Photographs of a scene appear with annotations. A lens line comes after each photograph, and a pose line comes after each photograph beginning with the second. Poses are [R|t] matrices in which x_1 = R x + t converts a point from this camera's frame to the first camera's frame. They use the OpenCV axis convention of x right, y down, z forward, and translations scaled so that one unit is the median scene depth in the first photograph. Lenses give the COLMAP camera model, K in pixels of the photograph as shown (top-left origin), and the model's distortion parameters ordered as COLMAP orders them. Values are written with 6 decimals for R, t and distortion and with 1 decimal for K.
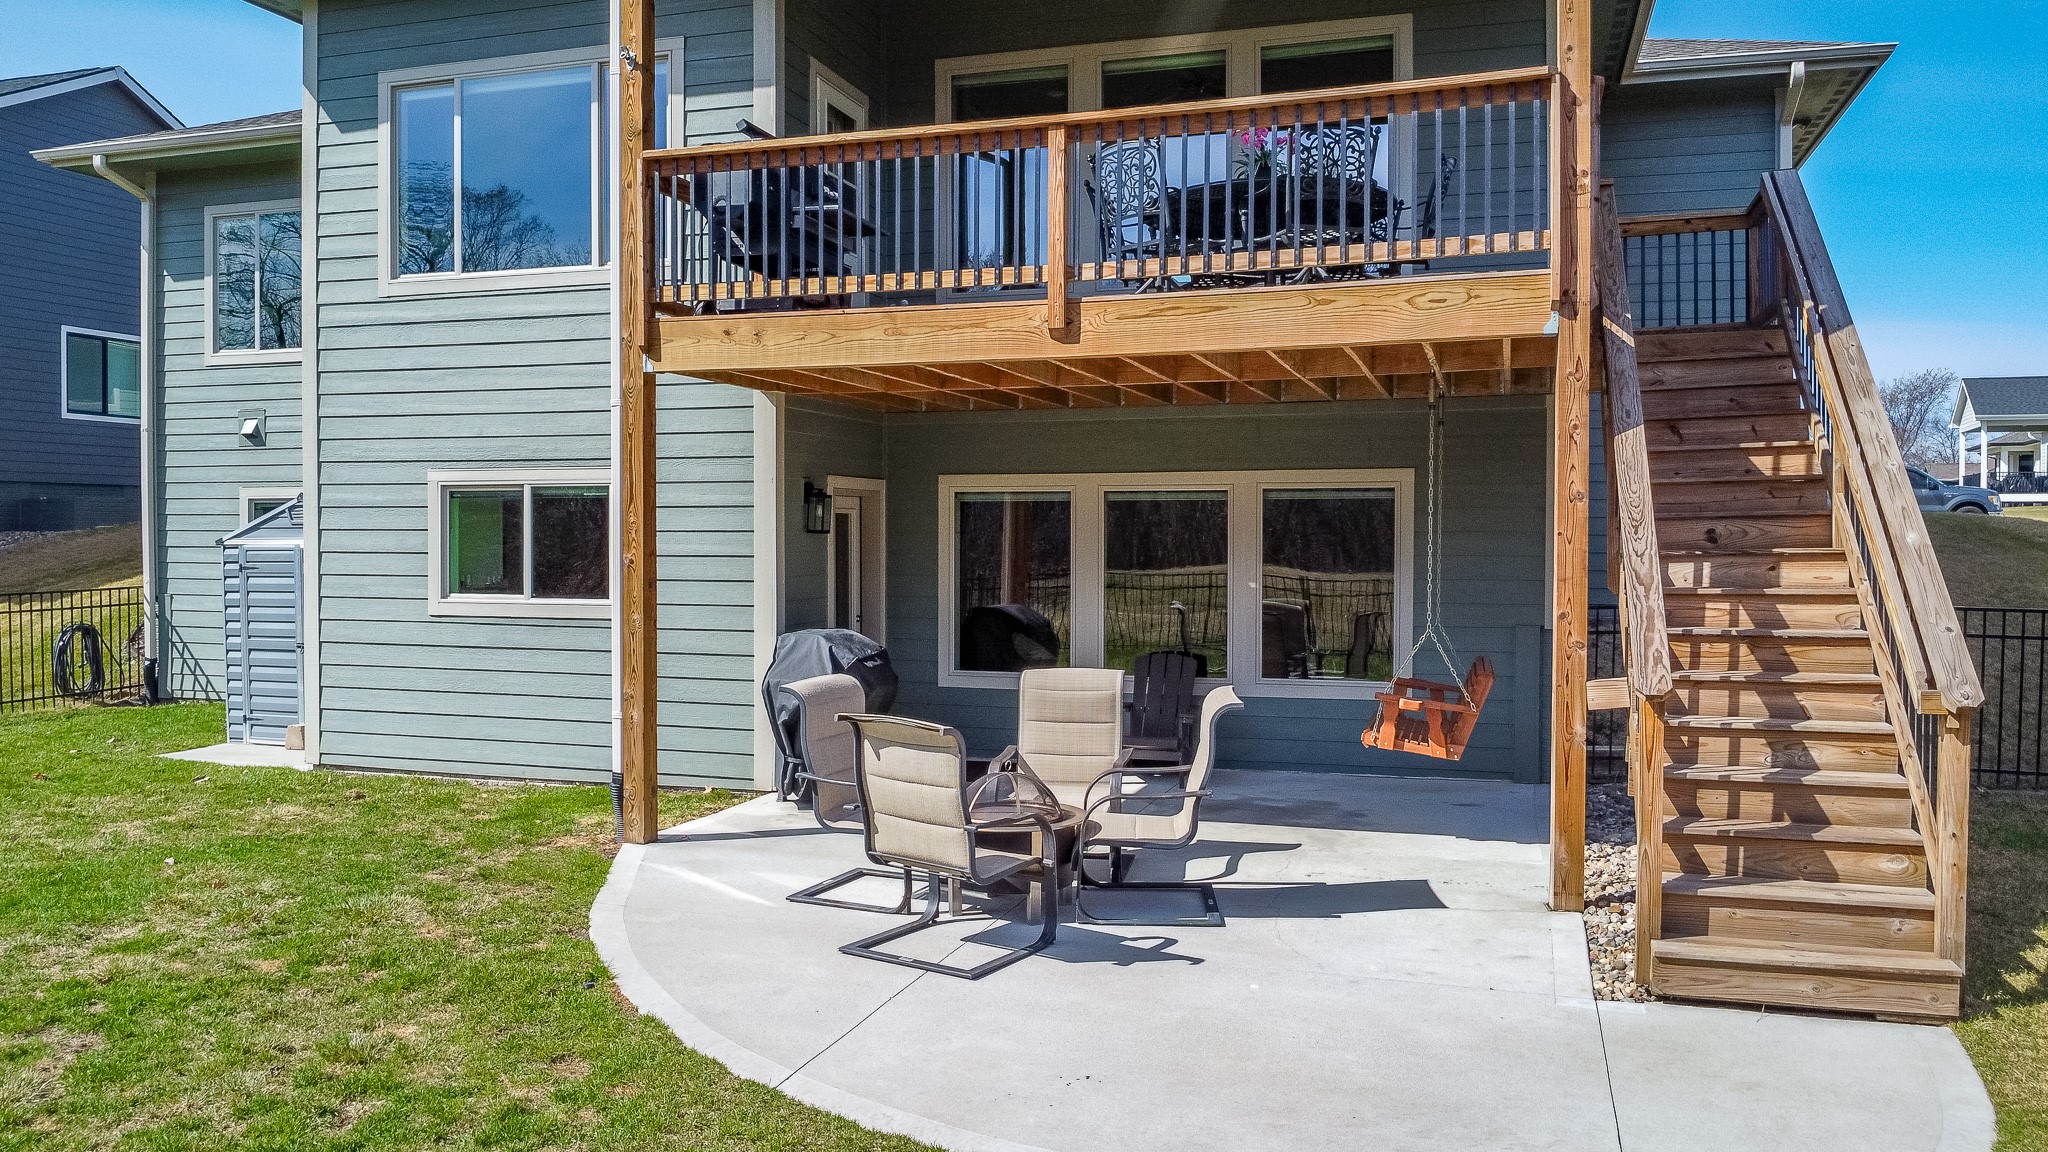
lens RADIAL K [[1501.4, 0, 1024.0], [0, 1501.4, 576.0], [0, 0, 1]] dist [0.034260, -0.095409]
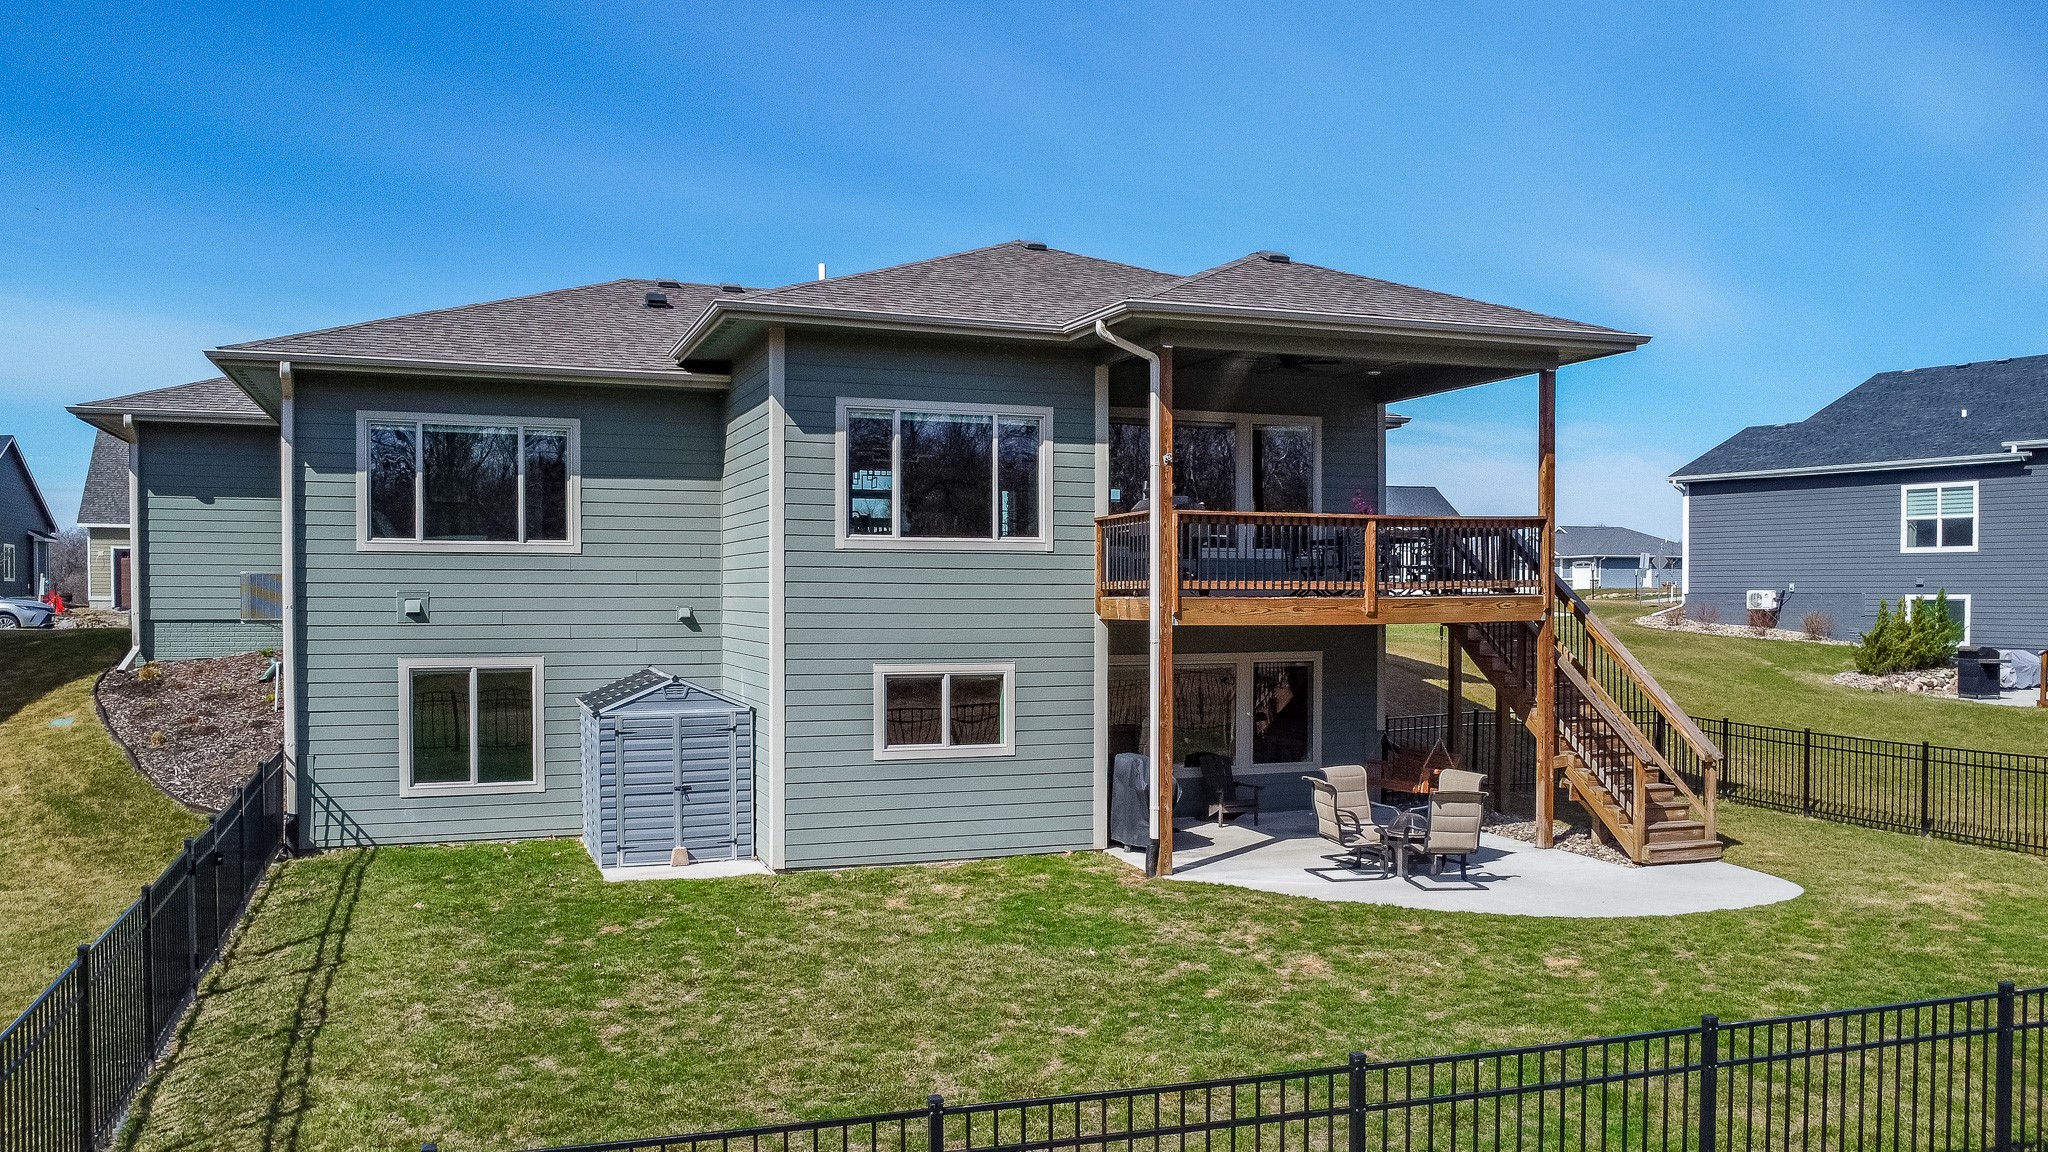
lens RADIAL K [[1512.4, 0, 1023.5], [0, 1512.4, 656.7], [0, 0, 1]] dist [-0.014424, -0.002054]
pose [[0.782565, -0.024119, 0.622101, -1.219757], [0.016344, 0.999701, 0.018199, -0.103347], [-0.622354, -0.004075, 0.782726, -0.282159]]
